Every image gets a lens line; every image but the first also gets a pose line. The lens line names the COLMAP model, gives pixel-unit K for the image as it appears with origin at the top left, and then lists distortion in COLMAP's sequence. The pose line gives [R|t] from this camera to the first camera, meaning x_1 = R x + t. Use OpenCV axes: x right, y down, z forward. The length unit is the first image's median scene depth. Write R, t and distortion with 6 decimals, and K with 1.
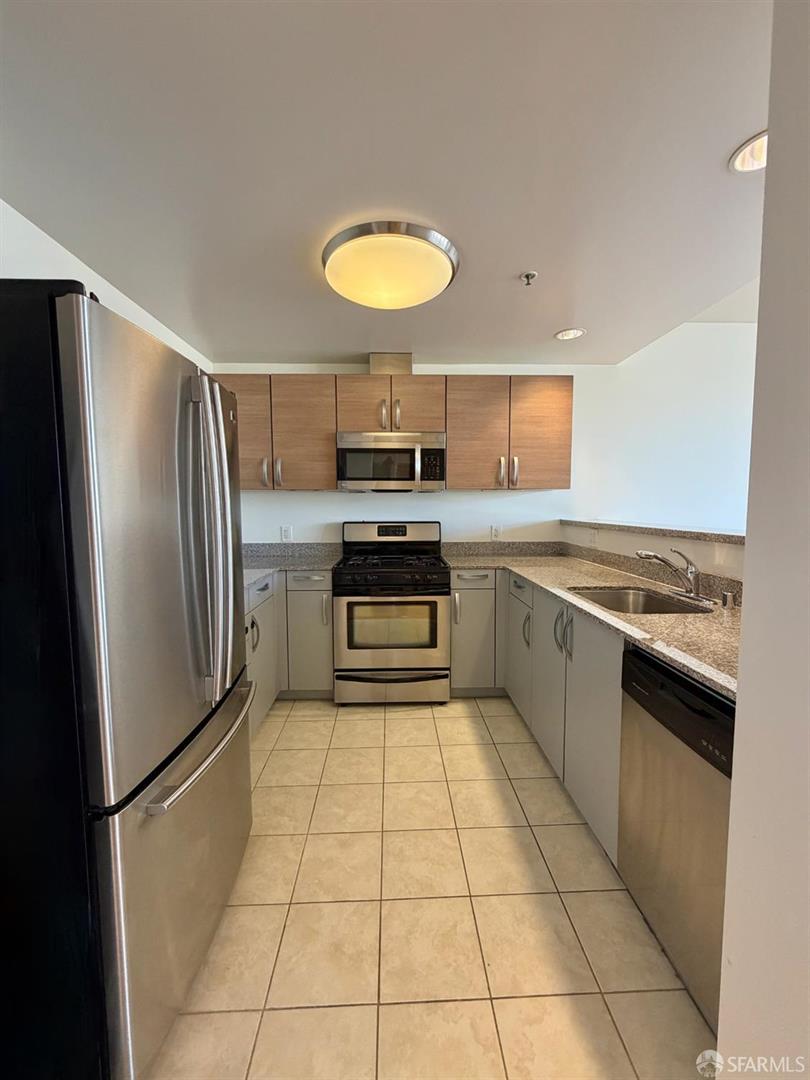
lens RADIAL K [[437.1, 0, 406.4], [0, 437.1, 534.9], [0, 0, 1]] dist [-0.005244, 0.000453]
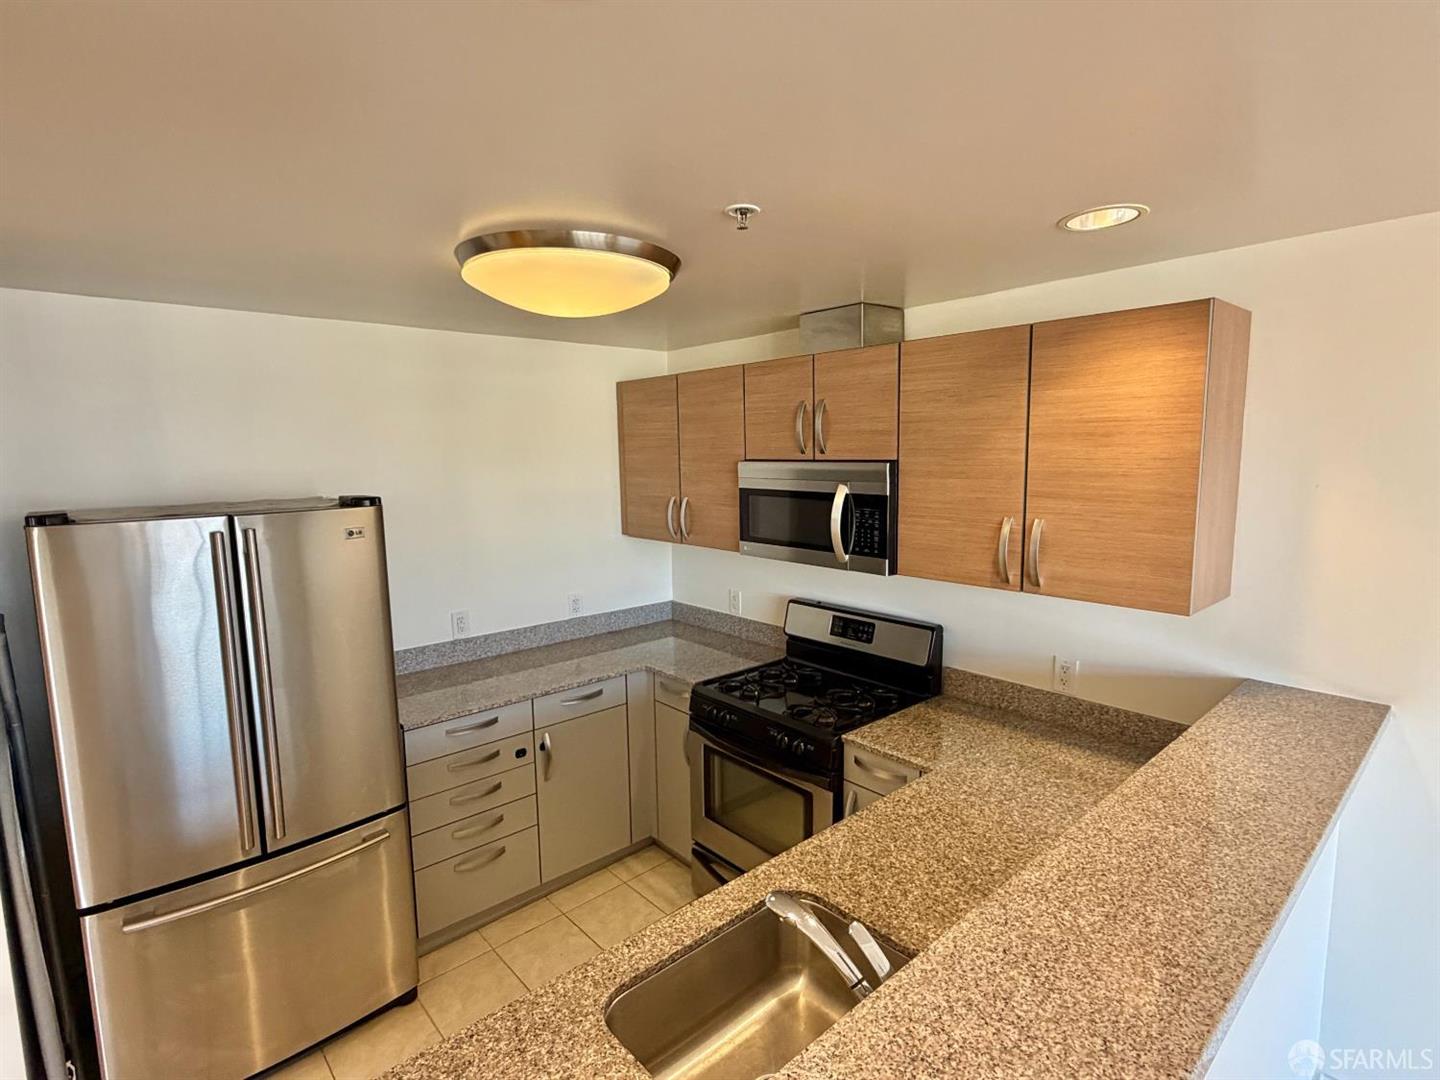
lens RADIAL K [[722.2, 0, 720.0], [0, 722.2, 540.0], [0, 0, 1]] dist [-0.003541, -0.000313]
pose [[0.641587, 0.090794, -0.761657, 0.585119], [-0.045645, 0.995729, 0.080248, -0.201640], [0.765691, -0.016720, 0.642992, 0.326203]]
